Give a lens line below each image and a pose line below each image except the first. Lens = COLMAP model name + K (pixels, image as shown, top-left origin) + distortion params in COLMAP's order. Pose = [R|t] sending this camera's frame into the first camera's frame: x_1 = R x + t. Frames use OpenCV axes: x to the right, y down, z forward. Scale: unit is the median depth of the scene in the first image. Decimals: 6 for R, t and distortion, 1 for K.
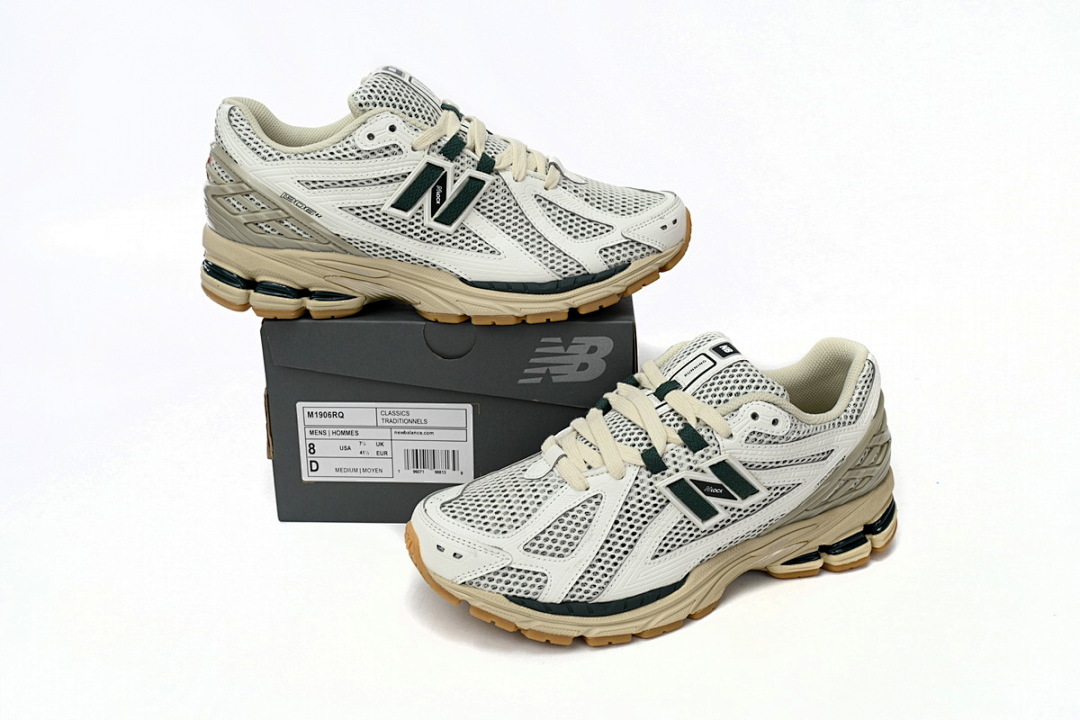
lens RADIAL K [[1092.0, 0, 544.1], [0, 1092.0, 366.0], [0, 0, 1]] dist [0.025613, 0.000000]
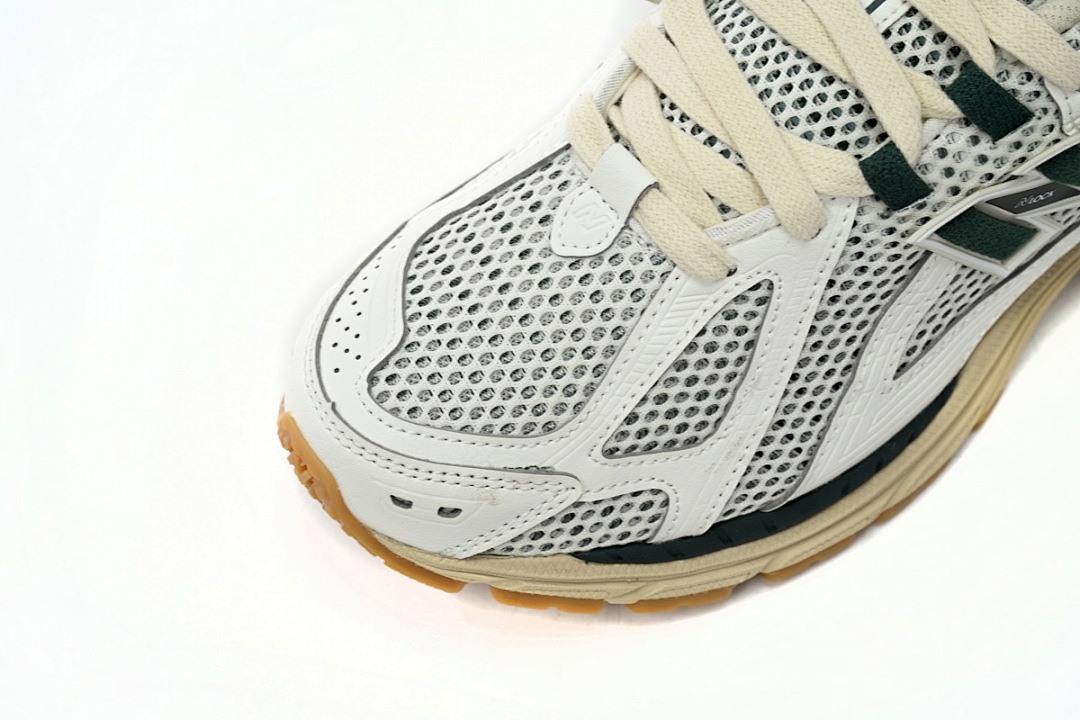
lens RADIAL K [[2062.5, 0, 536.4], [0, 2062.5, 350.3], [0, 0, 1]] dist [-0.008892, 0.000000]
pose [[0.969078, -0.226425, 0.098079, -0.106537], [0.129037, 0.803813, 0.580719, -0.301567], [-0.210326, -0.550106, 0.808175, 0.406650]]
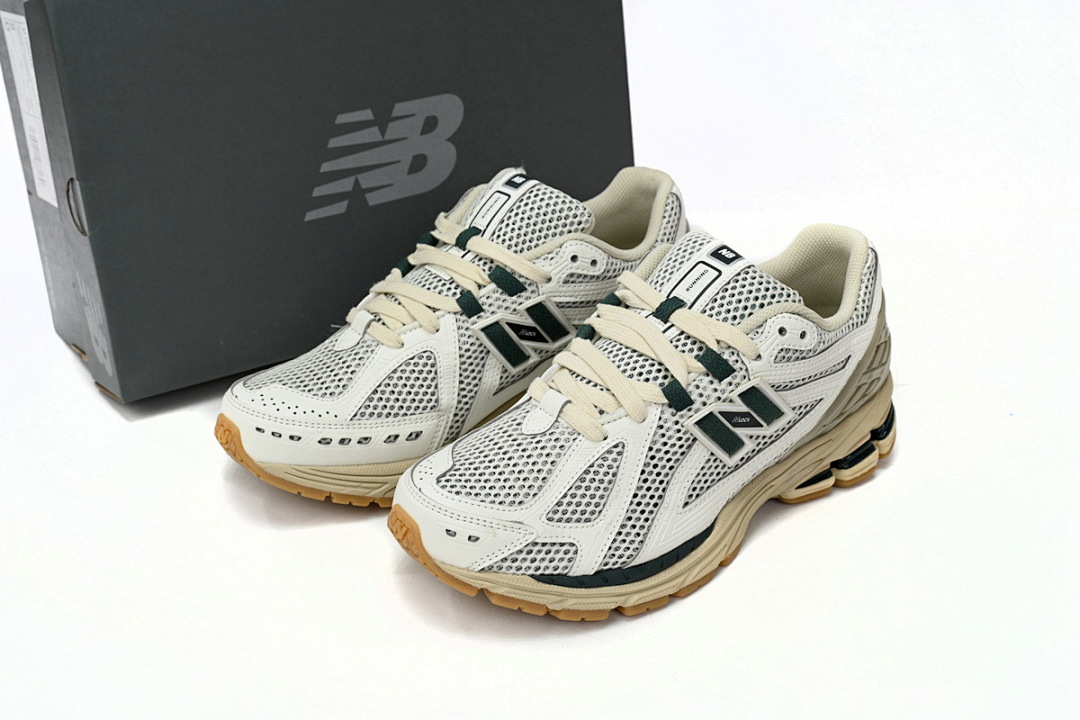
lens RADIAL K [[1450.8, 0, 543.9], [0, 1450.8, 357.8], [0, 0, 1]] dist [0.002228, 0.000000]
pose [[0.959289, -0.119570, 0.255867, -0.288606], [0.091341, 0.988619, 0.119541, -0.088986], [-0.267249, -0.091303, 0.959292, -0.065031]]
